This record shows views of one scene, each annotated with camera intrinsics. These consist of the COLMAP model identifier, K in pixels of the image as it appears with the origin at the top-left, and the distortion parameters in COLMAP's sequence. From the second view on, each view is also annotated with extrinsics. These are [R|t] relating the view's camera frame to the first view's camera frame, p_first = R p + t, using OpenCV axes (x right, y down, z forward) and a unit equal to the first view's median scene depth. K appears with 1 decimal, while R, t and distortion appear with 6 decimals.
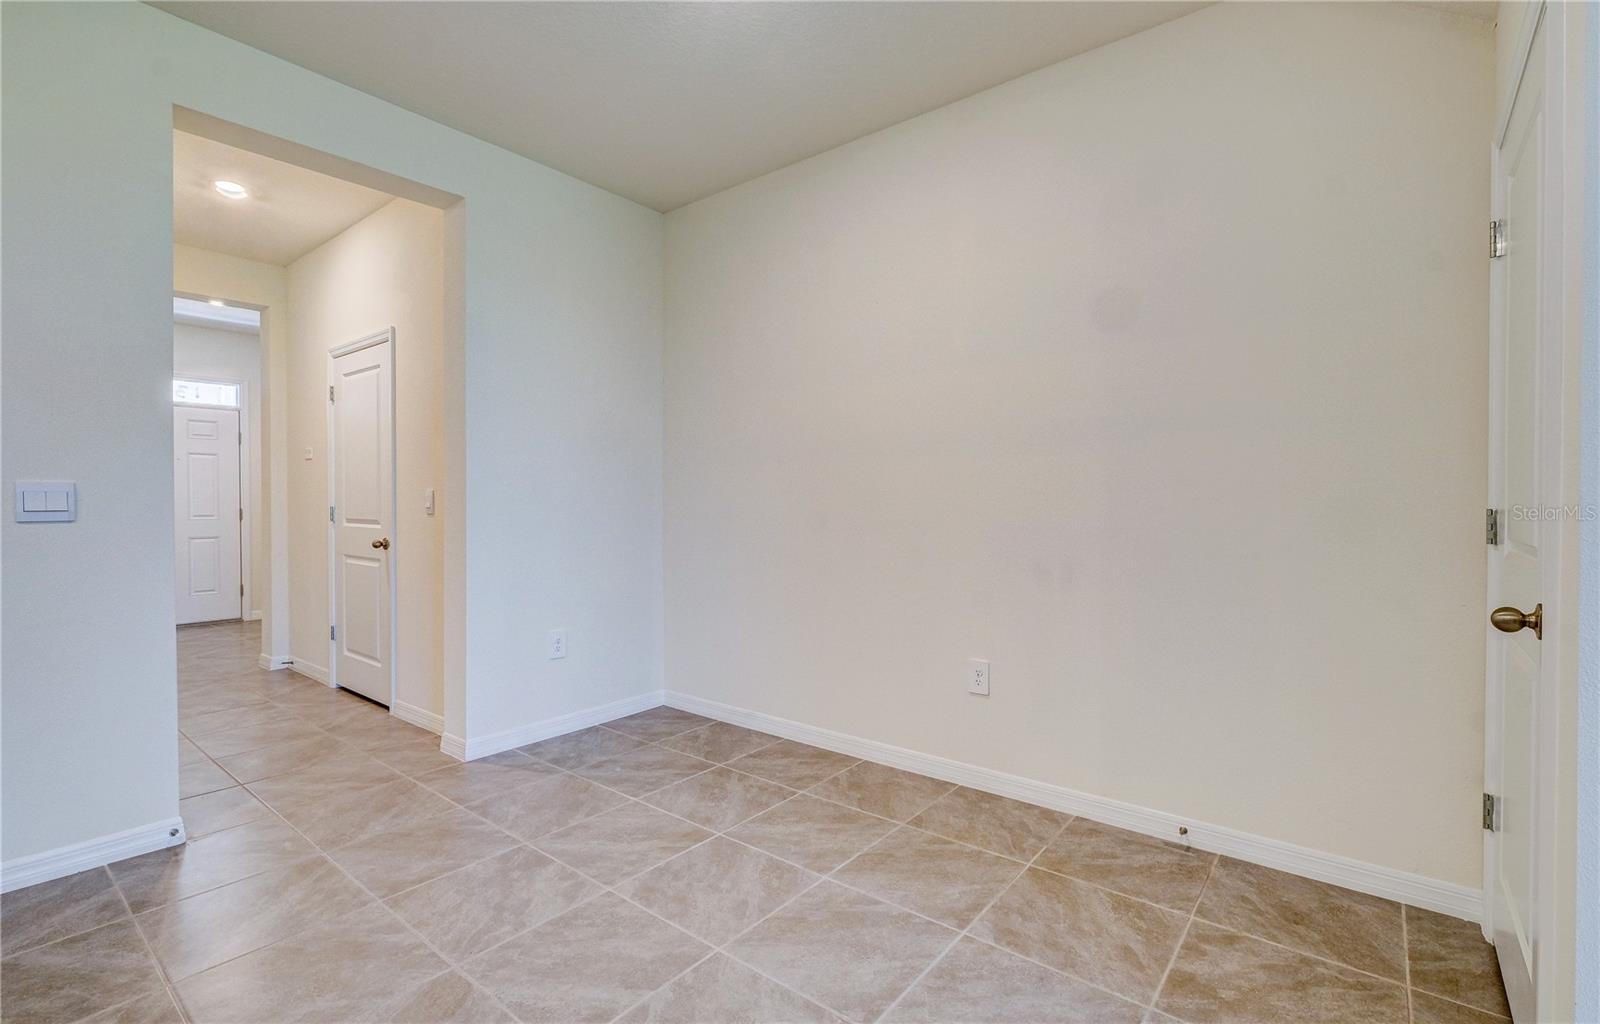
lens RADIAL K [[717.5, 0, 800.0], [0, 717.5, 512.0], [0, 0, 1]] dist [-0.002476, -0.000418]
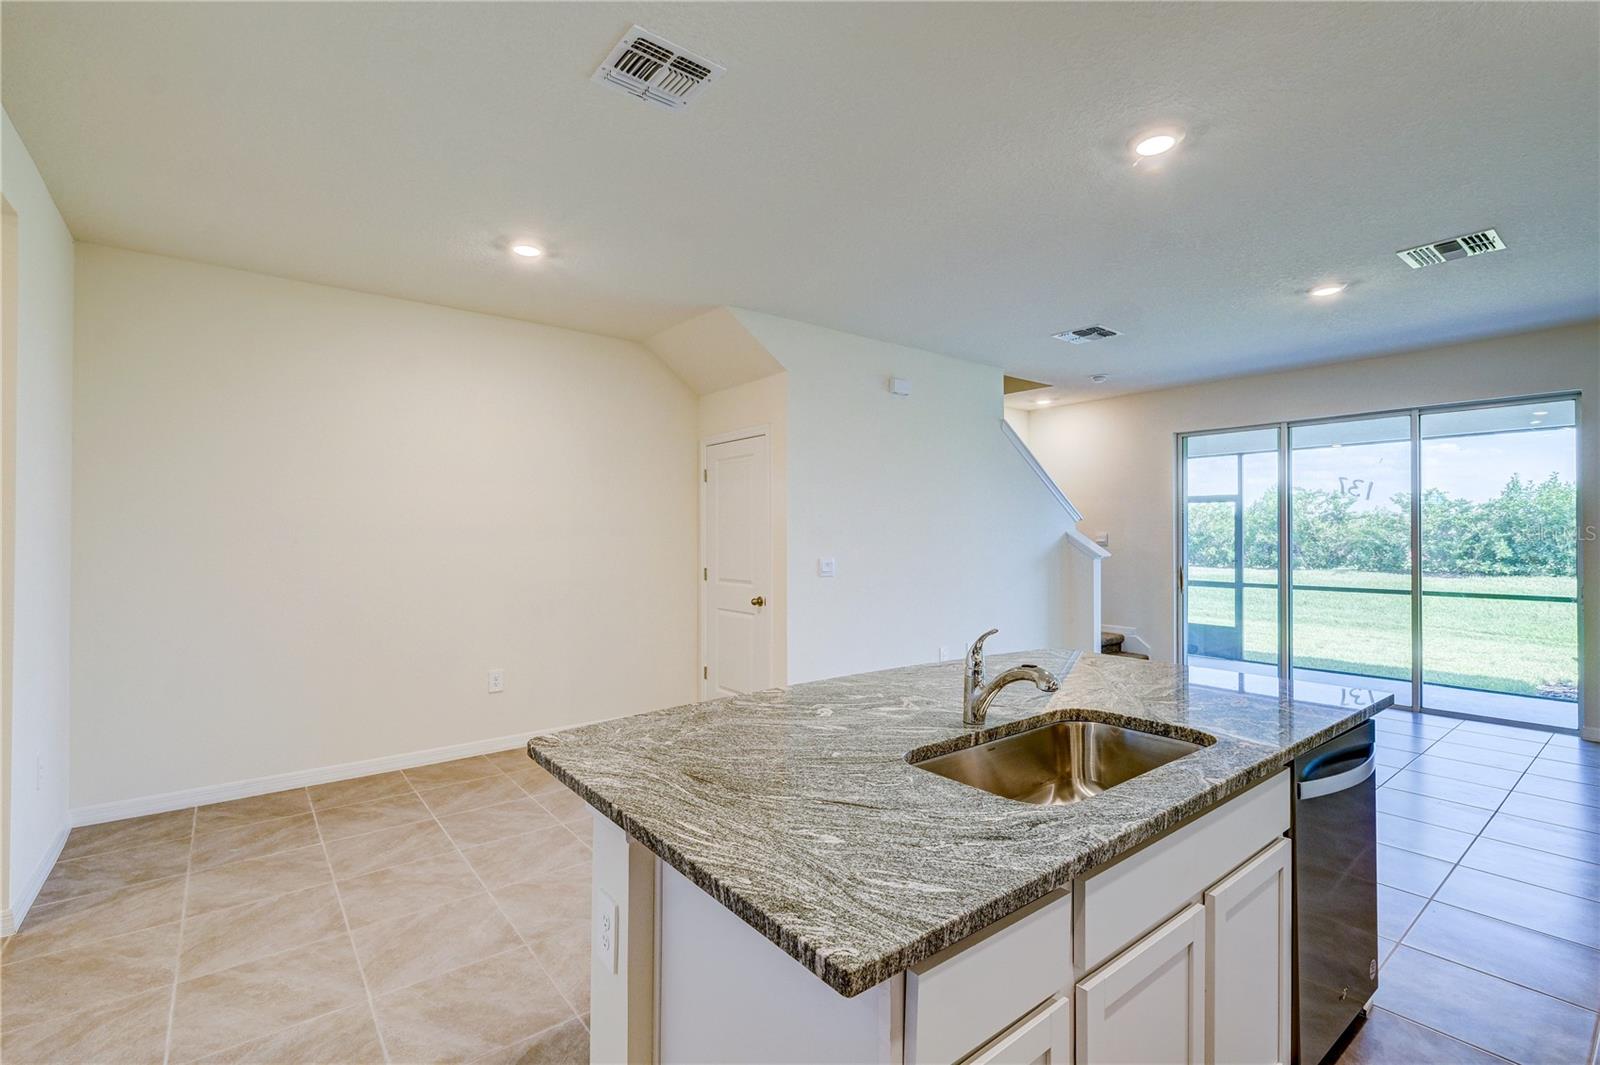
lens RADIAL K [[720.2, 0, 791.8], [0, 720.2, 530.5], [0, 0, 1]] dist [-0.000925, -0.000412]
pose [[0.221861, 0.009647, 0.975031, -1.180043], [0.012504, 0.999841, -0.012738, -0.078564], [-0.974998, 0.015018, 0.221705, -0.005064]]
